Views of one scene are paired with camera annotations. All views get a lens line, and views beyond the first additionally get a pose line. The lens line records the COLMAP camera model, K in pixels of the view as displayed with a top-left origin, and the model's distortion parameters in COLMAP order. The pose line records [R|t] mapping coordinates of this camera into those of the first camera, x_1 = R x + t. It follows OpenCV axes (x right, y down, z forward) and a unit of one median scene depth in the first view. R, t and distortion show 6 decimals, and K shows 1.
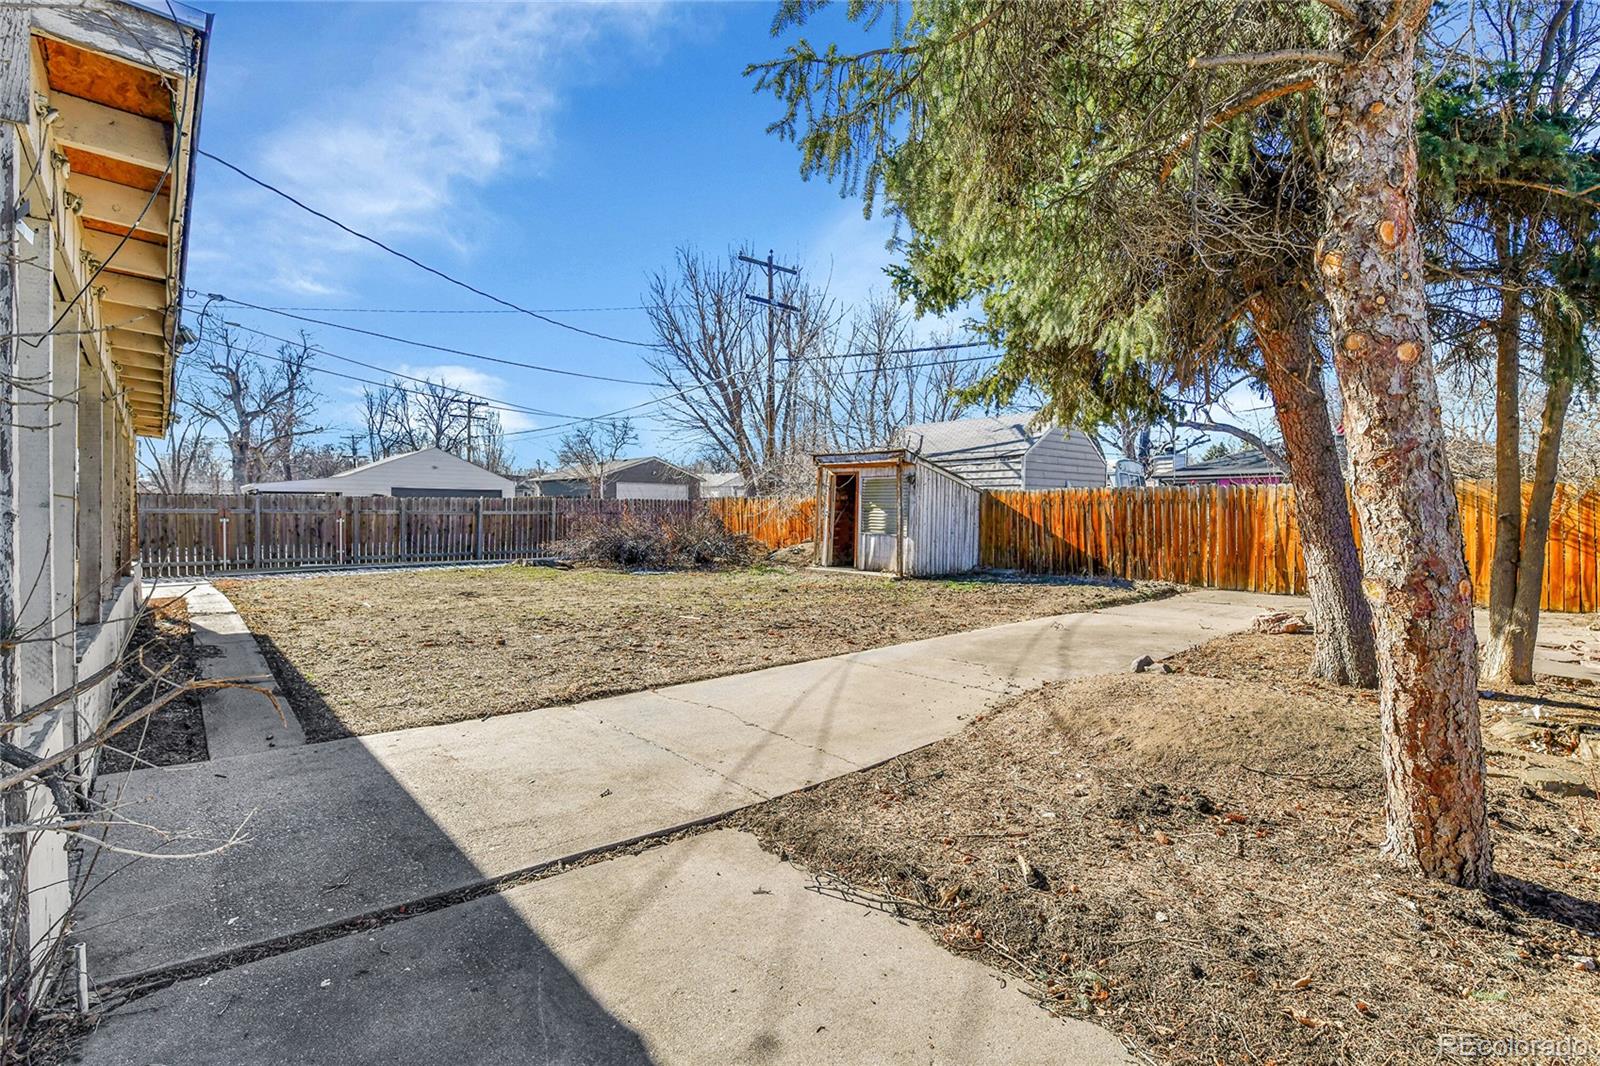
lens RADIAL K [[693.5, 0, 863.6], [0, 693.5, 525.5], [0, 0, 1]] dist [-0.008404, -0.004964]
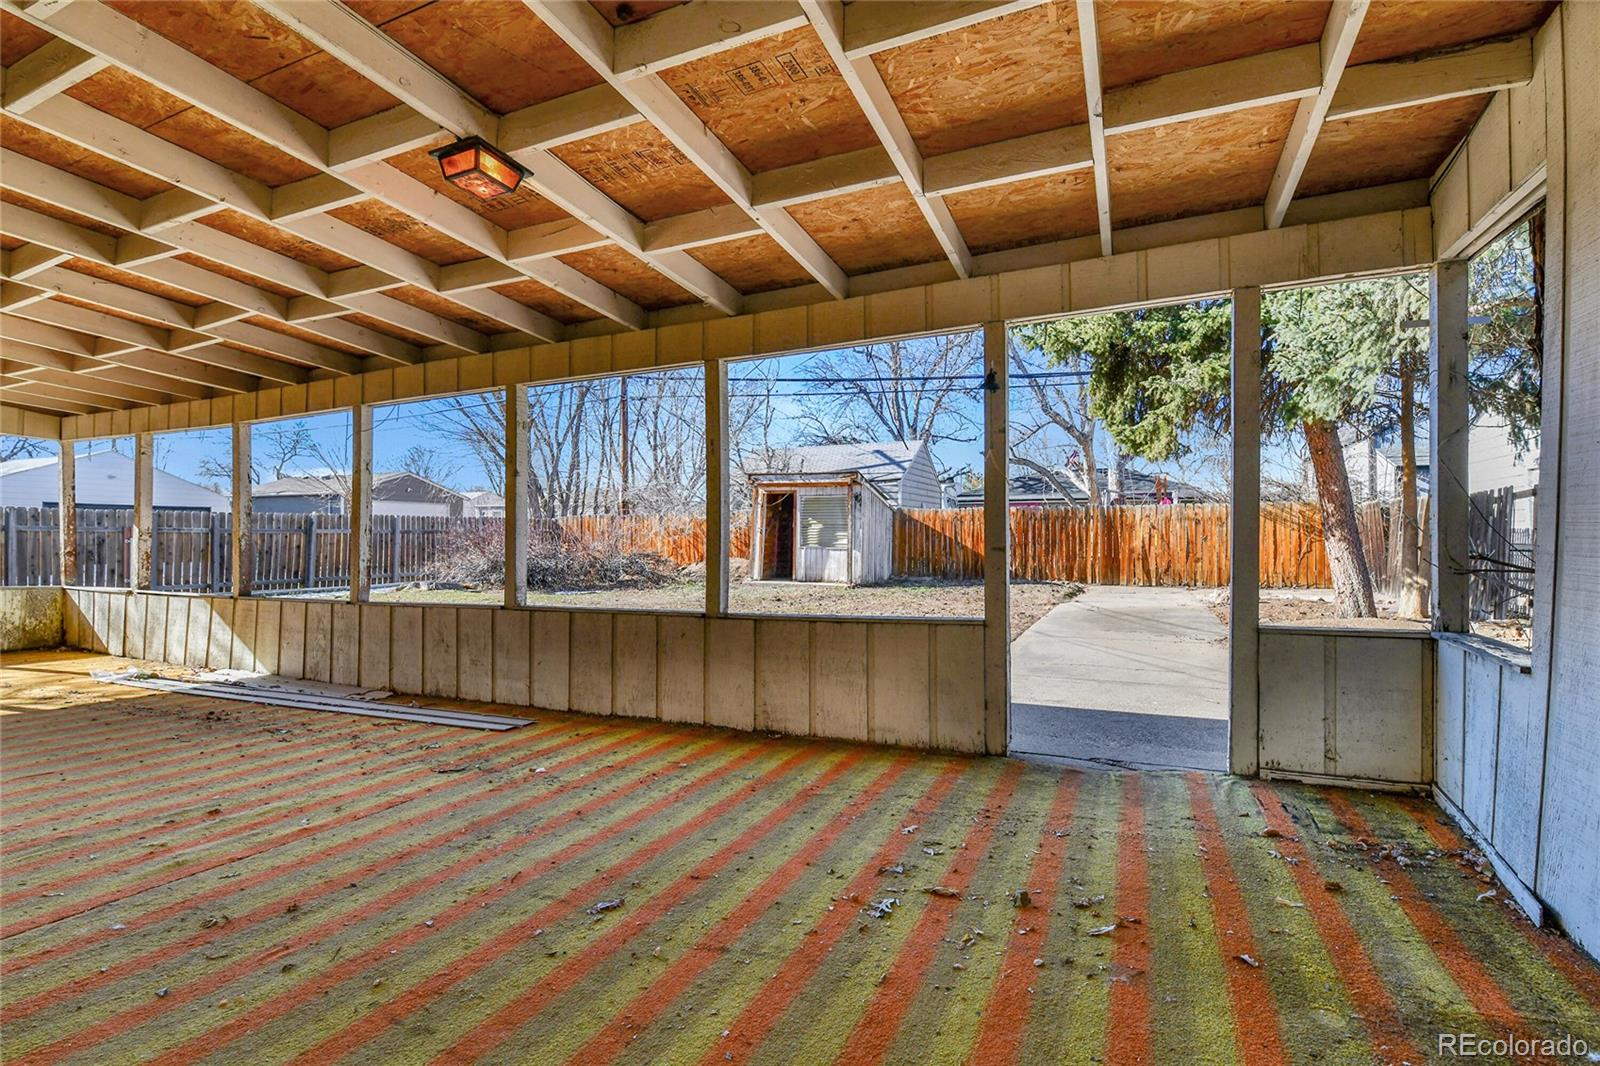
lens RADIAL K [[693.5, 0, 800.1], [0, 693.5, 533.9], [0, 0, 1]] dist [-0.008404, -0.004964]
pose [[0.924079, -0.003346, 0.382188, -0.417361], [0.013110, 0.999651, -0.022944, 0.014719], [-0.381978, 0.026213, 0.923800, 0.003098]]
